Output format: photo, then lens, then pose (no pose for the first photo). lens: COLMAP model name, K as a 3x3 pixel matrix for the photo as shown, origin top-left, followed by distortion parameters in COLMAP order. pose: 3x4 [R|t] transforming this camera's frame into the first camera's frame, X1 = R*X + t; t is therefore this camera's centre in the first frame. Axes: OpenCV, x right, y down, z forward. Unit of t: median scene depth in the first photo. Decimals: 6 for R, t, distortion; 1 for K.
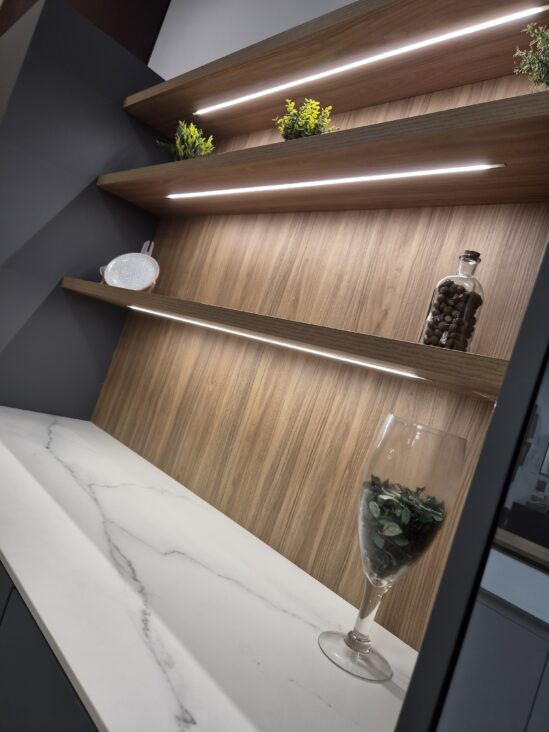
lens RADIAL K [[495.8, 0, 273.0], [0, 495.8, 366.7], [0, 0, 1]] dist [0.023514, -0.000670]
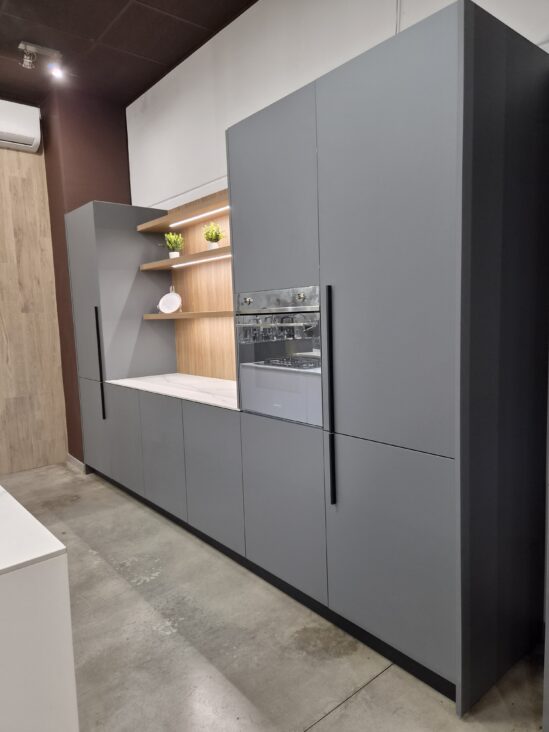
lens RADIAL K [[495.8, 0, 273.0], [0, 495.8, 366.7], [0, 0, 1]] dist [0.023514, -0.000670]
pose [[0.933437, -0.336525, -0.124280, 0.331507], [0.349911, 0.930469, 0.108576, -0.004012], [0.079100, -0.144836, 0.986289, -1.214767]]
